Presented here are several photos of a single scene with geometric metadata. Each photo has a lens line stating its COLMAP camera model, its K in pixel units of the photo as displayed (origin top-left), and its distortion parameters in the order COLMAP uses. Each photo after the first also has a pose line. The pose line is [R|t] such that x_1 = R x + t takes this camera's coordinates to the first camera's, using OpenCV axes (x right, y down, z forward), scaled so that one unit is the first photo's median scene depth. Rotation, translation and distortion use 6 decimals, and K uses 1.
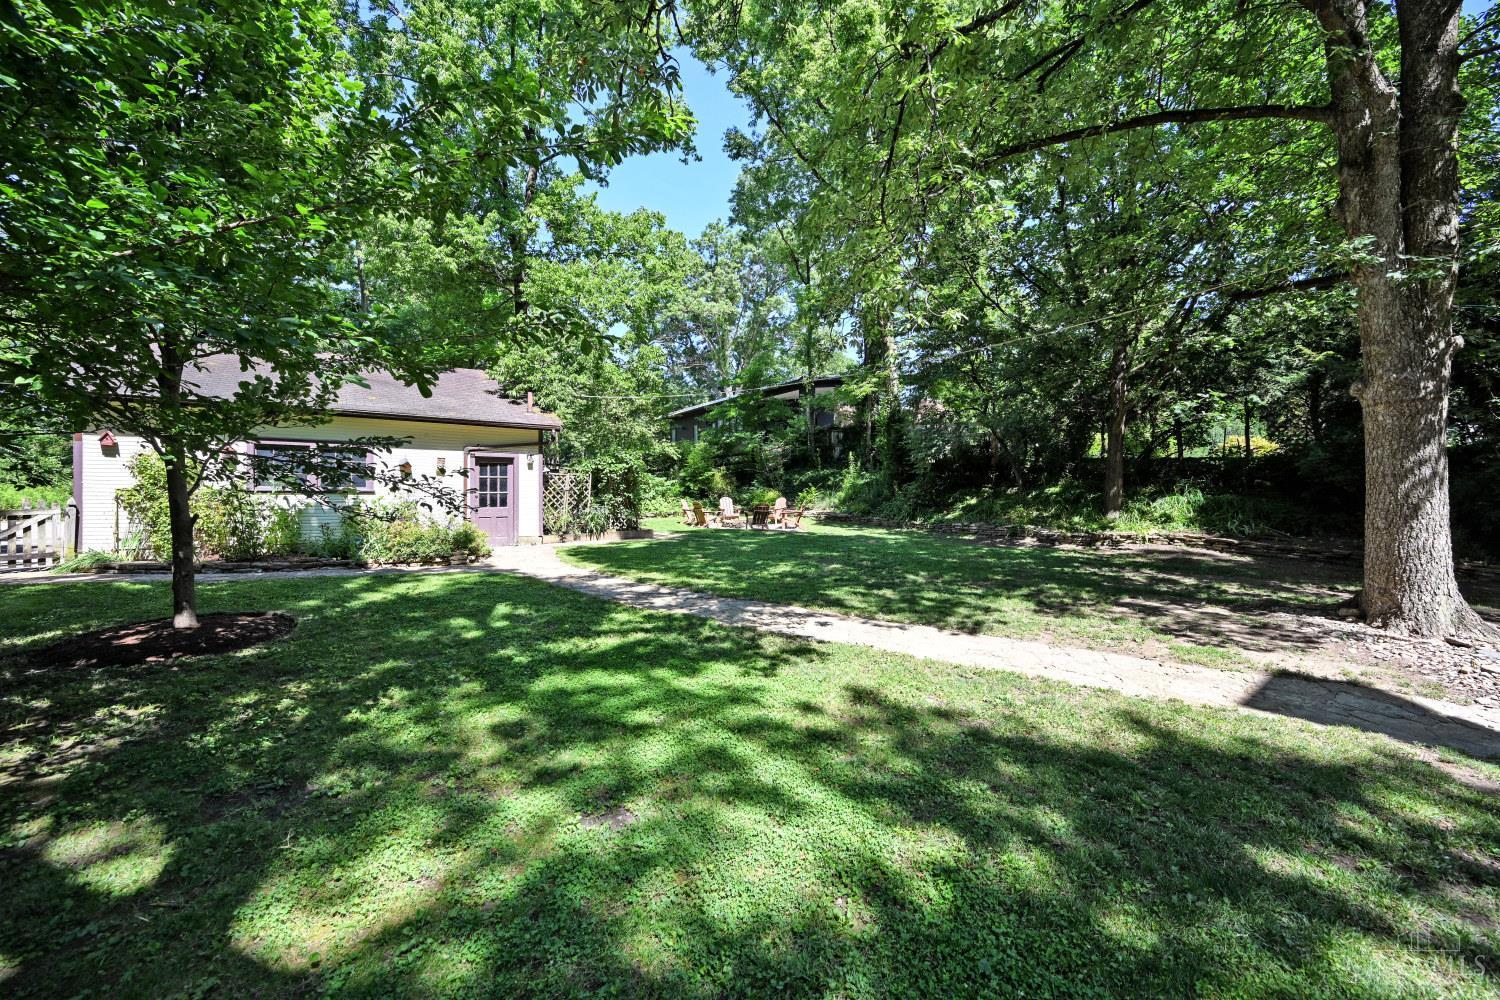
lens RADIAL K [[591.6, 0, 747.9], [0, 591.6, 501.9], [0, 0, 1]] dist [-0.001073, -0.000019]
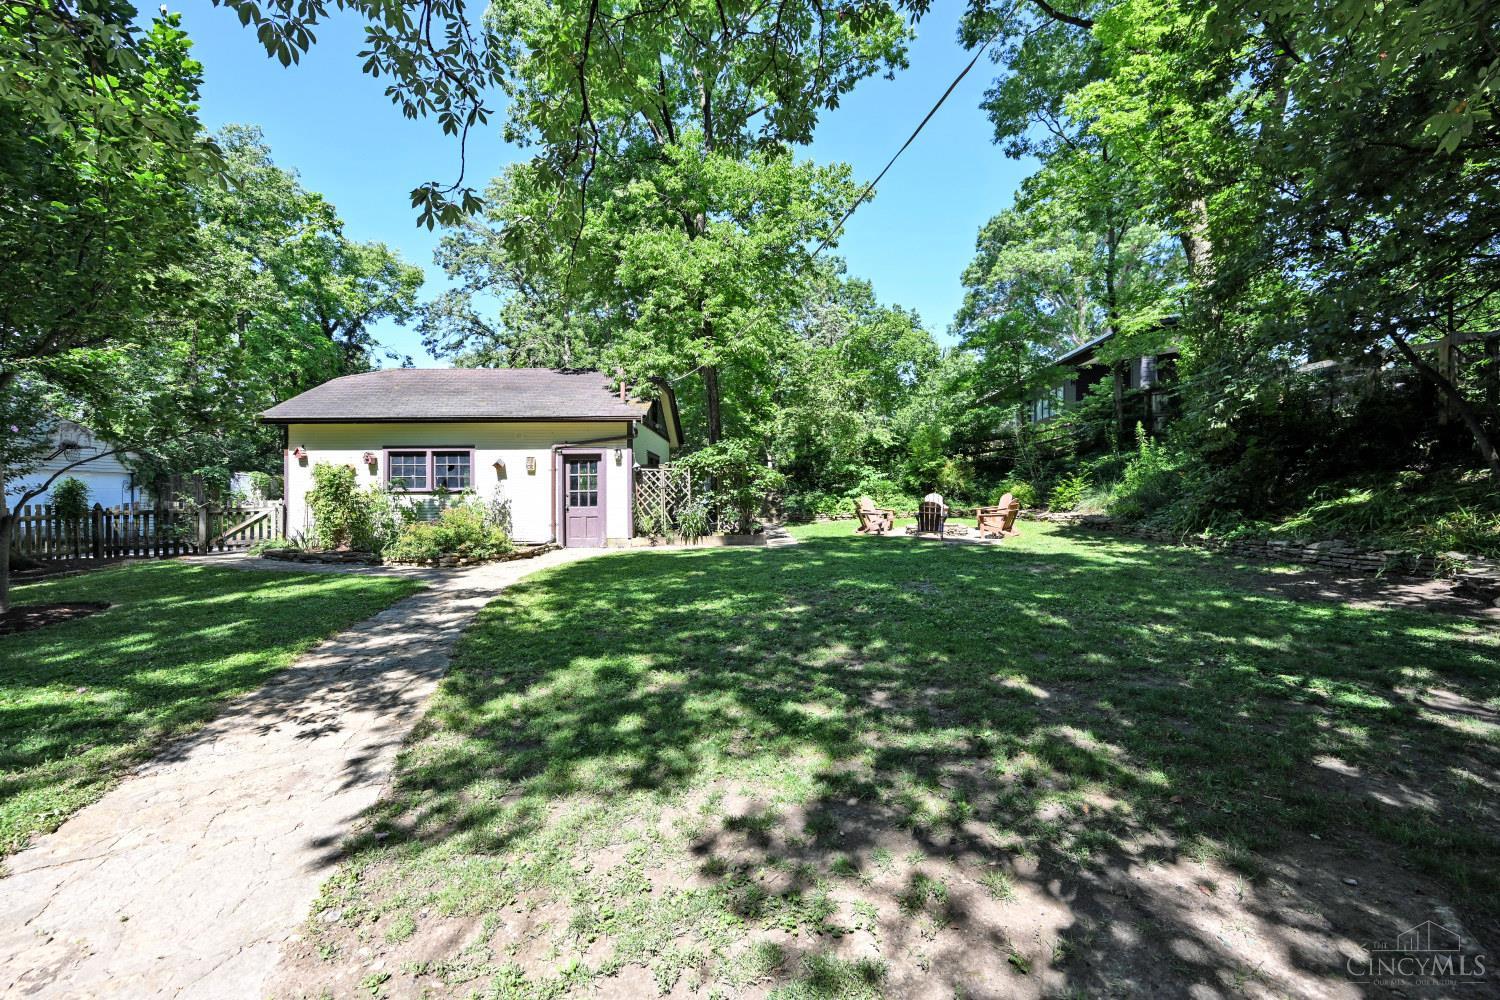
lens RADIAL K [[602.6, 0, 752.2], [0, 602.6, 498.9], [0, 0, 1]] dist [0.001931, -0.000062]
pose [[0.809954, -0.003620, -0.586483, 0.352425], [0.002194, 0.999993, -0.003142, 0.000247], [0.586490, 0.001258, 0.809956, 0.365243]]
